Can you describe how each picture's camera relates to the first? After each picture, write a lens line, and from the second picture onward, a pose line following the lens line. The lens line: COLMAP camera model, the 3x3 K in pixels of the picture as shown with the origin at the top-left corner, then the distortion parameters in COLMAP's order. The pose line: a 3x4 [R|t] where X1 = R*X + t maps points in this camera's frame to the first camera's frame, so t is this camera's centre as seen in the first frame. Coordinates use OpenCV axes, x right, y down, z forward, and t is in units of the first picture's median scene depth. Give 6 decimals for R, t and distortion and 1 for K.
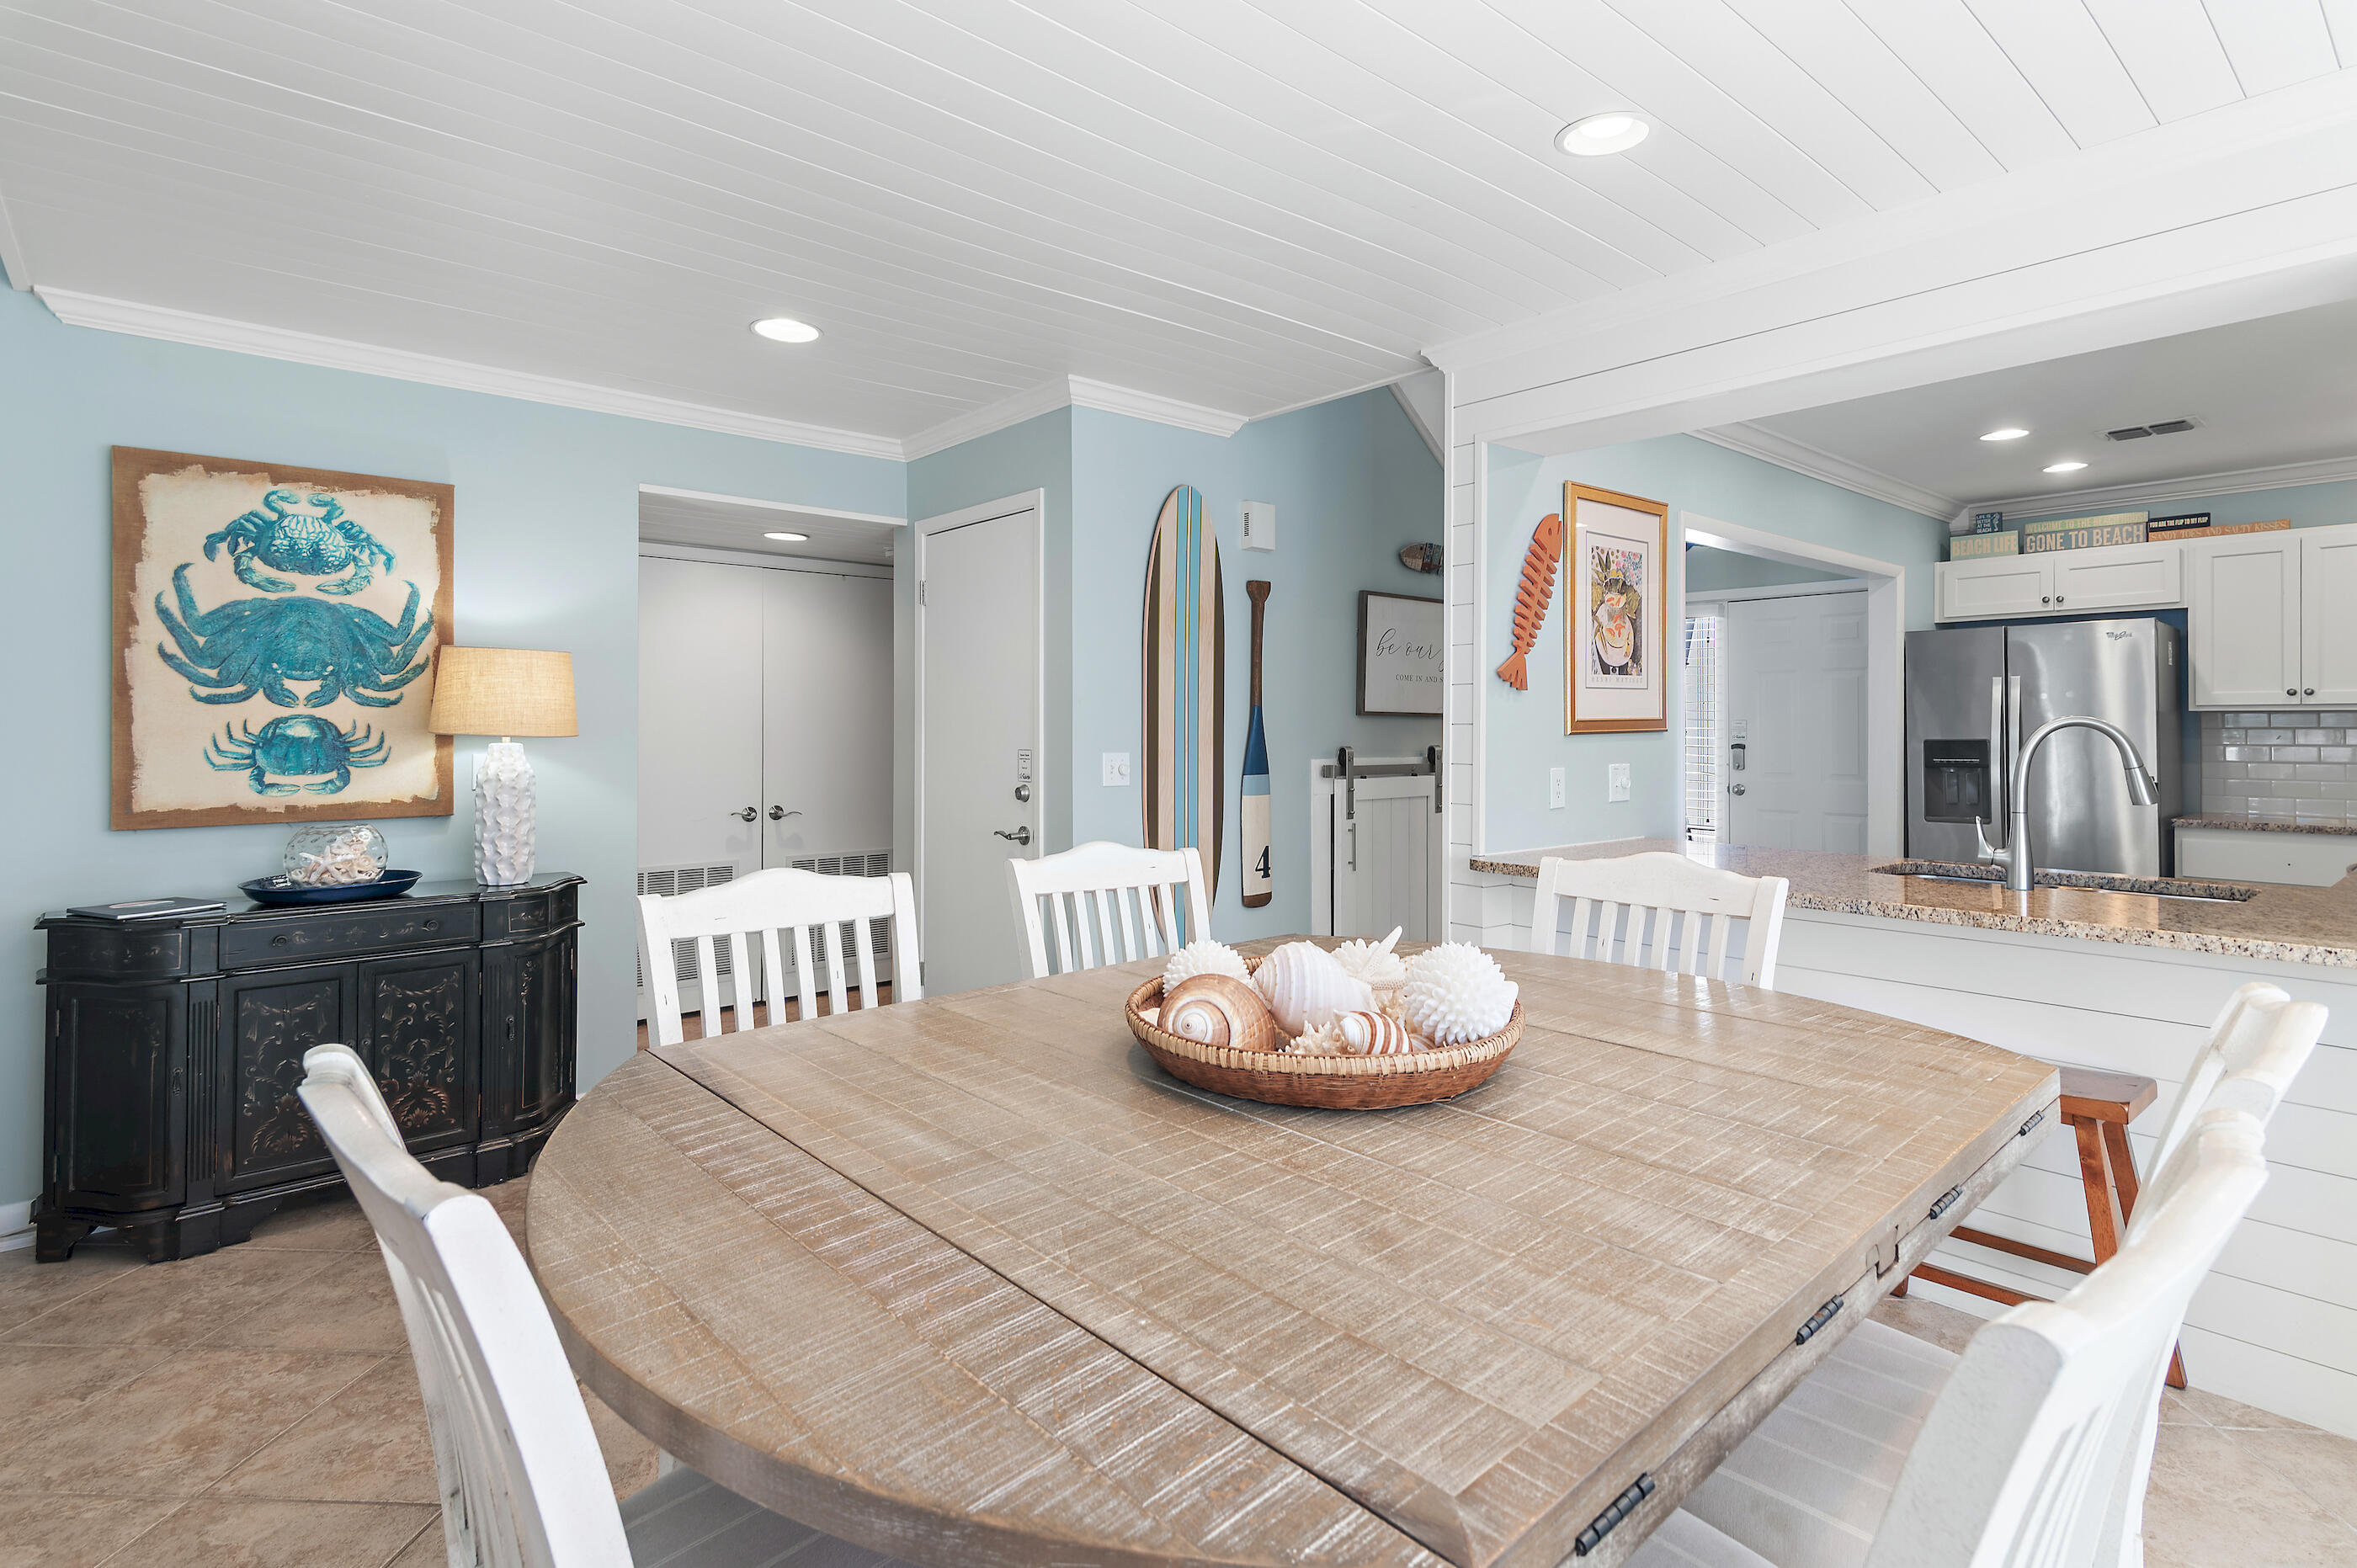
lens RADIAL K [[1146.3, 0, 1185.1], [0, 1146.3, 740.3], [0, 0, 1]] dist [0.001853, 0.000201]
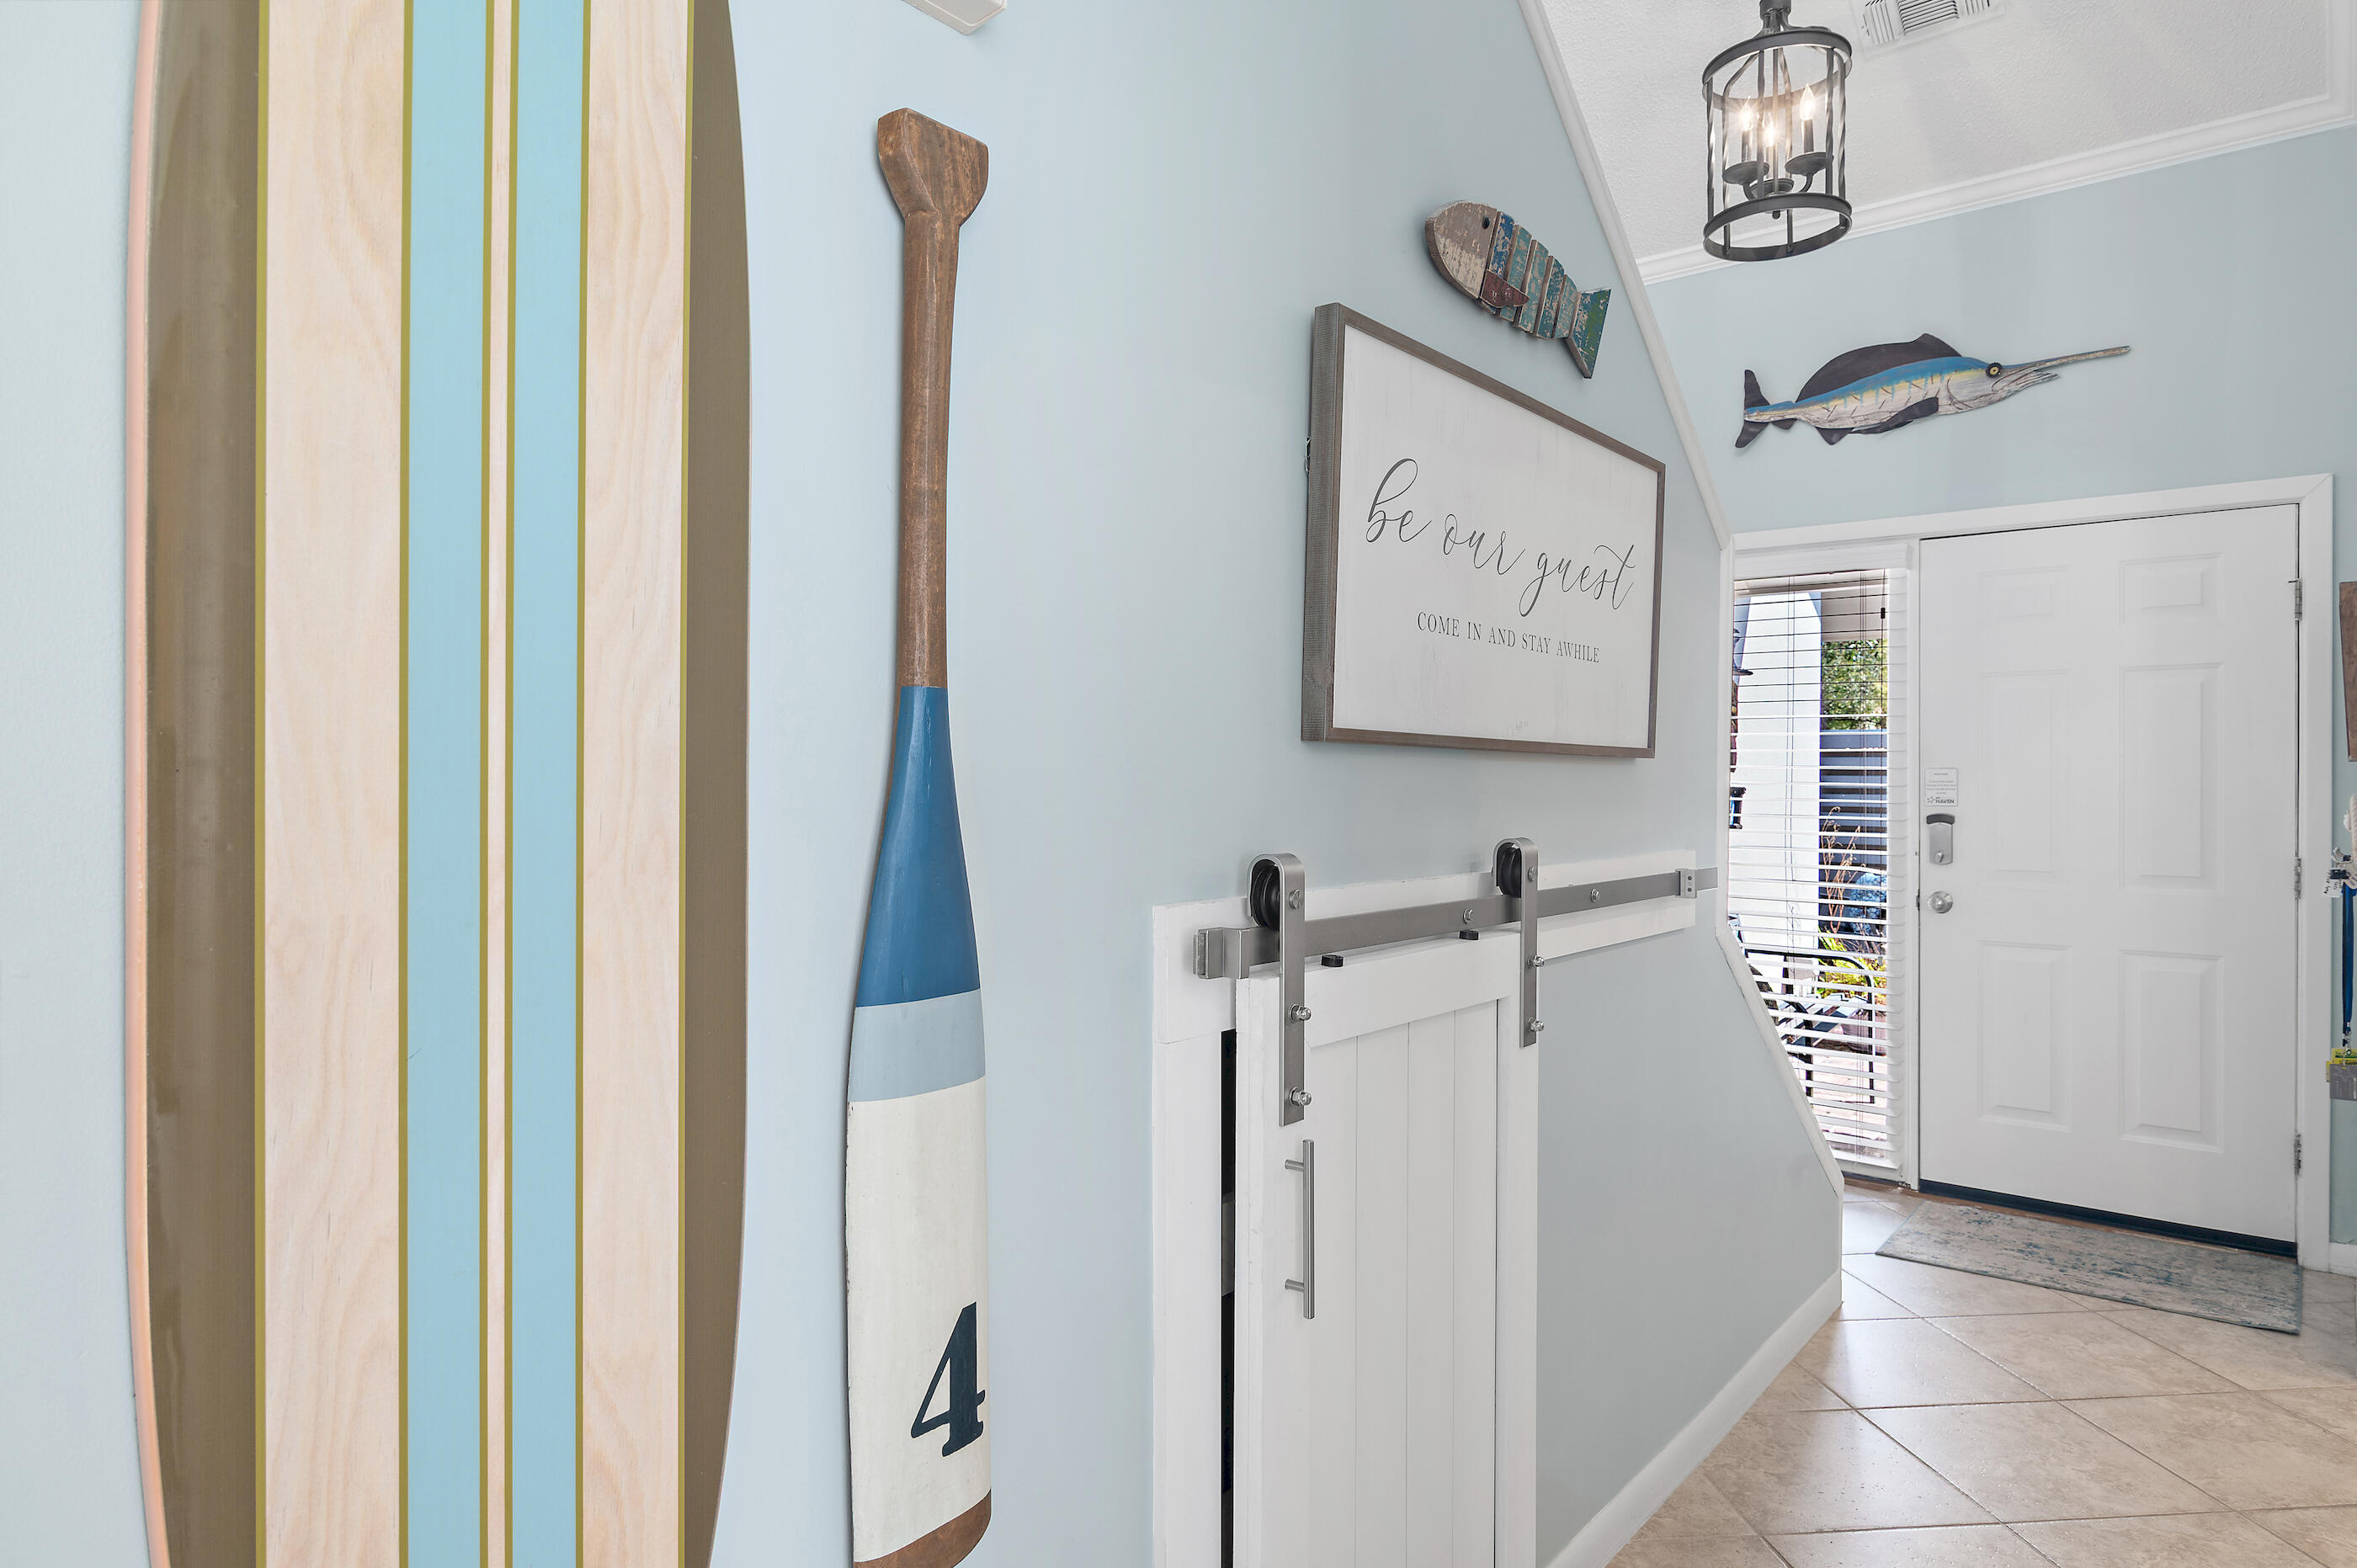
lens RADIAL K [[1361.1, 0, 1178.5], [0, 1361.1, 784.0], [0, 0, 1]] dist [0.000592, 0.000029]
pose [[0.987212, 0.002141, 0.159398, 0.065433], [-0.001041, 0.999975, -0.006983, -0.009147], [-0.159409, 0.006728, 0.987190, 0.684770]]
